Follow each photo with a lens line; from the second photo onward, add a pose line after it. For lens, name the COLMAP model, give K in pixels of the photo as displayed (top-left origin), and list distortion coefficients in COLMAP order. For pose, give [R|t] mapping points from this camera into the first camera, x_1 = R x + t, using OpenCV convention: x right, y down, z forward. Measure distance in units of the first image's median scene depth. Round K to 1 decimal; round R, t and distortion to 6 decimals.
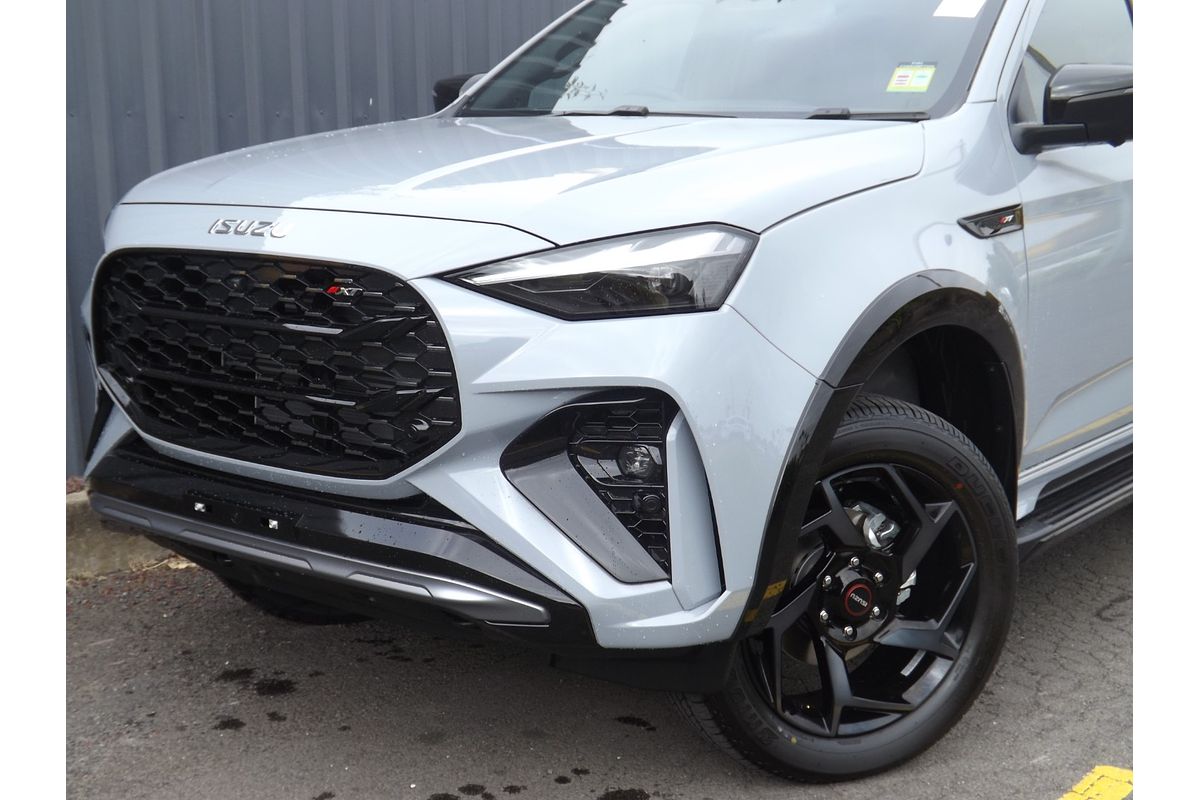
lens RADIAL K [[1601.6, 0, 612.1], [0, 1601.6, 432.1], [0, 0, 1]] dist [-0.046608, 0.000000]
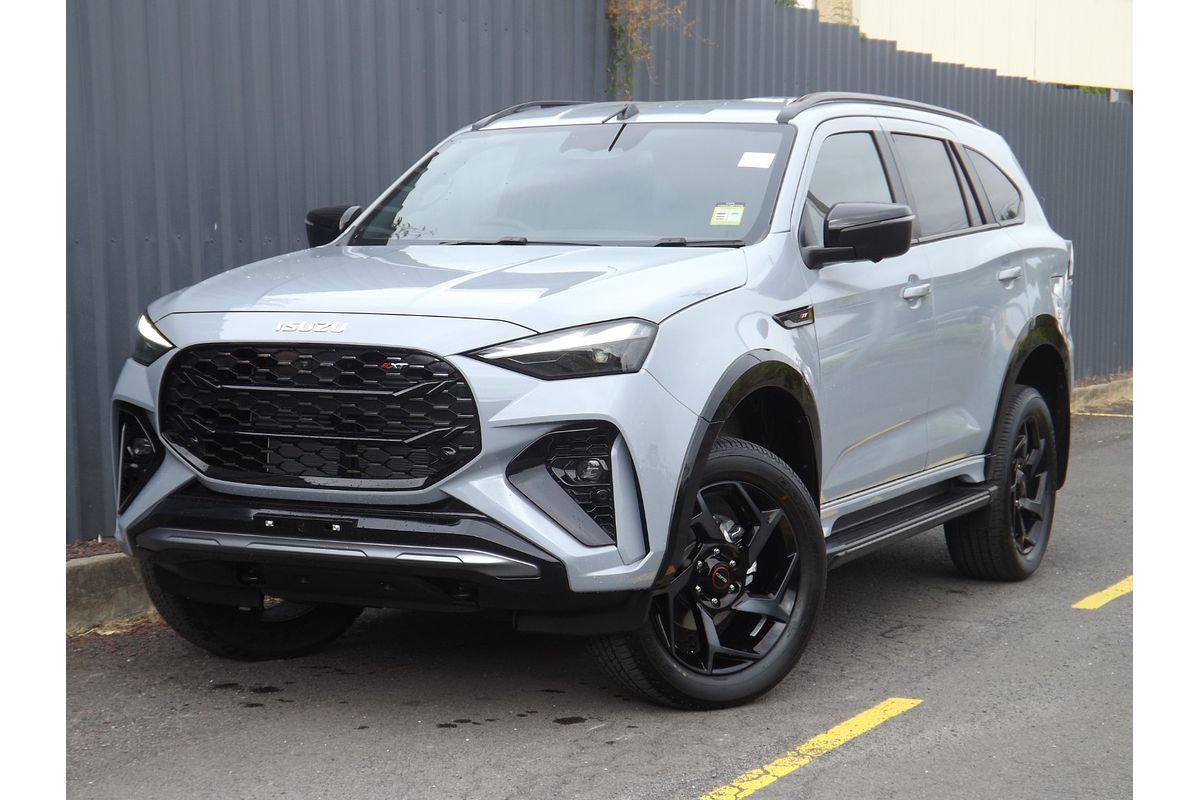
lens RADIAL K [[2129.3, 0, 598.1], [0, 2129.3, 400.1], [0, 0, 1]] dist [0.239791, 0.000000]
pose [[0.984081, -0.023275, 0.176192, -0.290269], [0.042393, 0.993512, -0.105535, 0.144461], [-0.172592, 0.111325, 0.978682, -0.881073]]
